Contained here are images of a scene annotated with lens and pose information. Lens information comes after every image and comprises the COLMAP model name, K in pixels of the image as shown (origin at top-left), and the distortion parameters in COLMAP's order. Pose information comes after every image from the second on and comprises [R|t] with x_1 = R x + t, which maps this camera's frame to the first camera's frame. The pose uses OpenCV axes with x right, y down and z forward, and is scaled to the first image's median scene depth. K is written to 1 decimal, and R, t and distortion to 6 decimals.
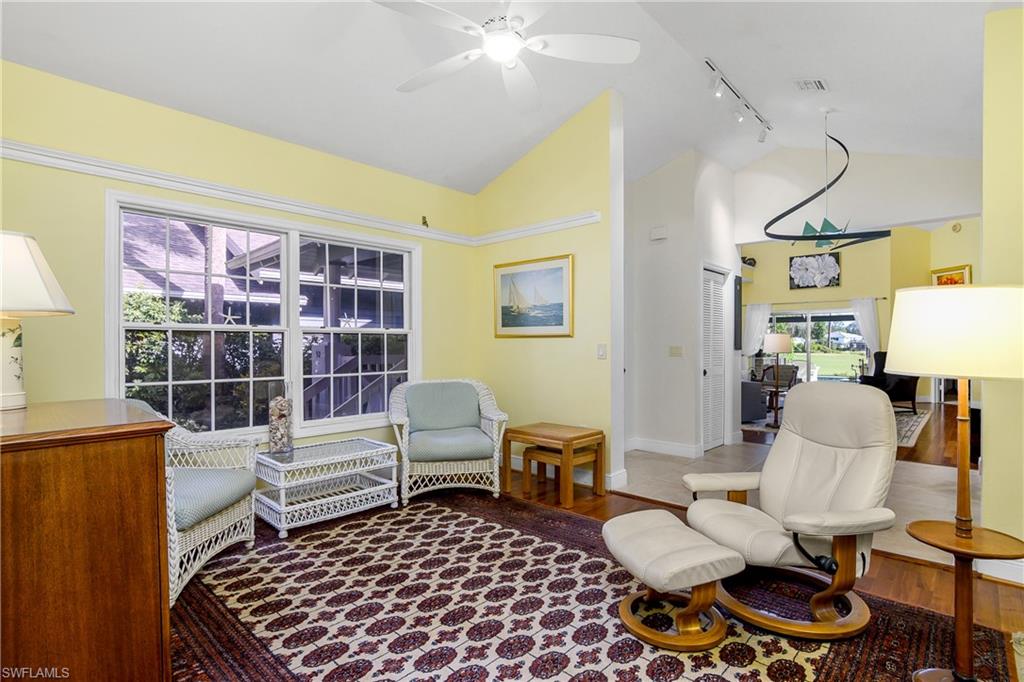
lens RADIAL K [[502.8, 0, 512.3], [0, 502.8, 345.4], [0, 0, 1]] dist [-0.016669, 0.000675]
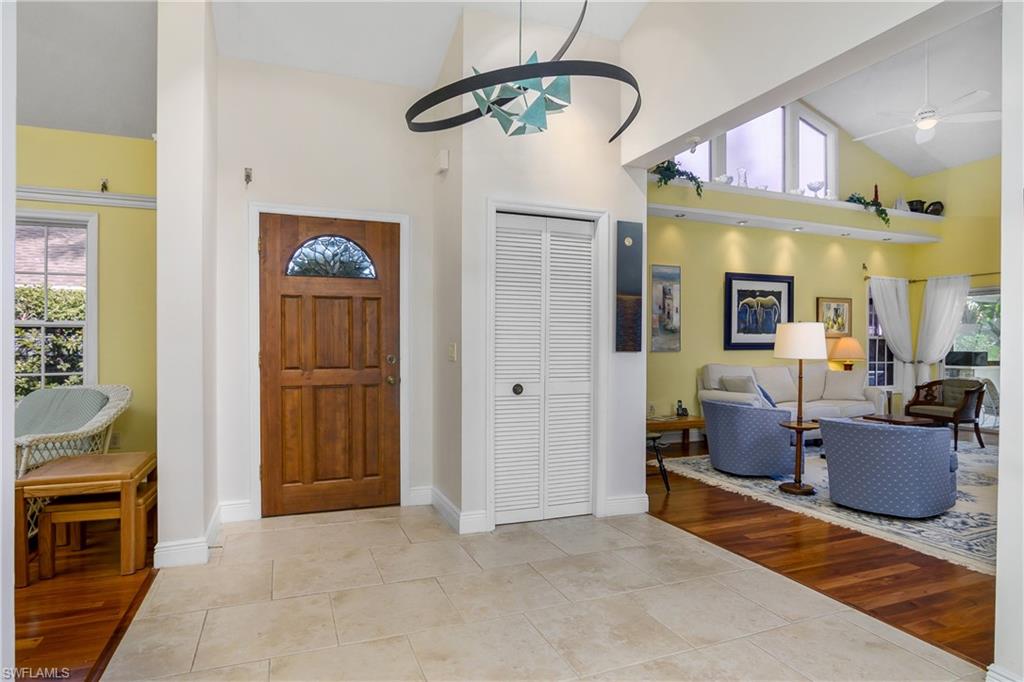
lens RADIAL K [[557.8, 0, 526.1], [0, 557.8, 344.2], [0, 0, 1]] dist [0.000245, -0.000173]
pose [[0.917433, 0.001482, -0.397887, 0.344305], [-0.002334, 0.999996, -0.001656, 0.001054], [0.397882, 0.002447, 0.917433, 0.210015]]
